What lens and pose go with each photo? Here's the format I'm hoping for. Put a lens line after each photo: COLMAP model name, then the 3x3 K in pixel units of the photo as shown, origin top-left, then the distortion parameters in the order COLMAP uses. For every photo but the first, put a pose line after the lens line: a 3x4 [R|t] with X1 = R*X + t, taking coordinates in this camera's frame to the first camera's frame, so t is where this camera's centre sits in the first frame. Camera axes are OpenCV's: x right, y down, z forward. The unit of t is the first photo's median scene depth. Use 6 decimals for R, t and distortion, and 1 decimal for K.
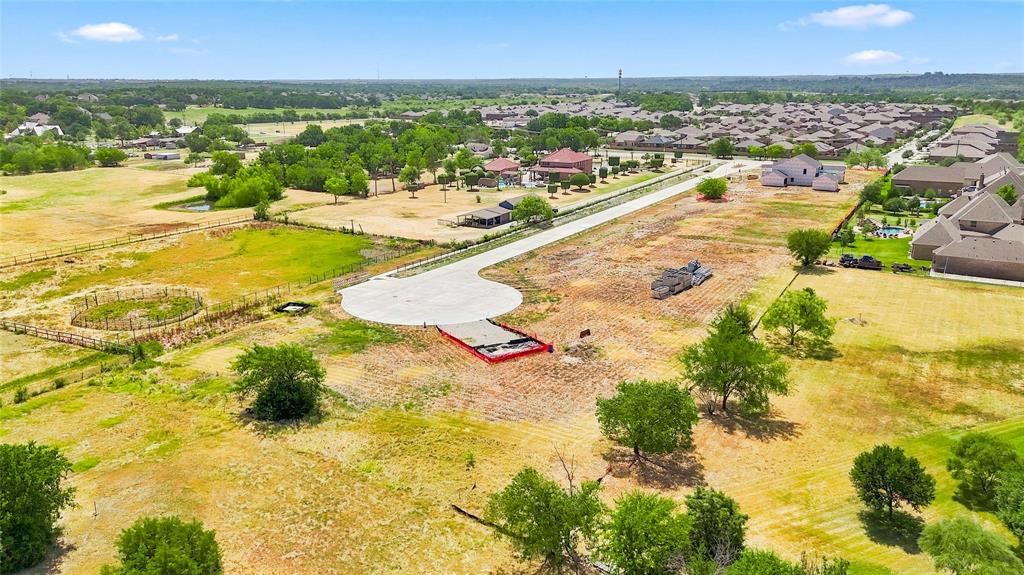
lens RADIAL K [[753.2, 0, 515.8], [0, 753.2, 289.3], [0, 0, 1]] dist [0.036912, -0.040224]
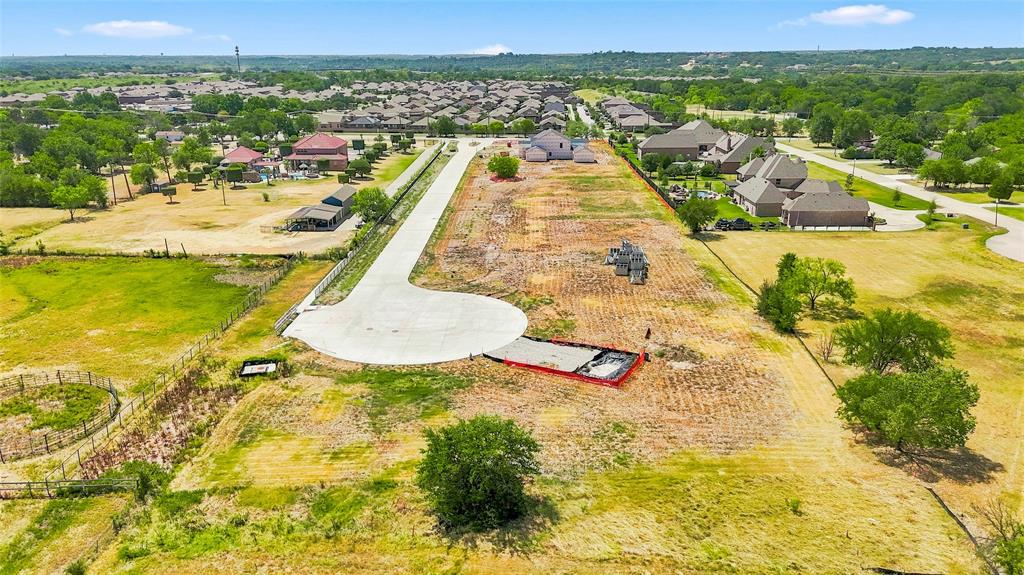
lens RADIAL K [[753.2, 0, 513.3], [0, 753.2, 285.8], [0, 0, 1]] dist [0.036912, -0.040224]
pose [[0.872595, -0.142152, 0.467302, -0.362300], [0.132173, 0.989740, 0.054269, -0.053555], [-0.470221, 0.014410, 0.882431, 0.213901]]
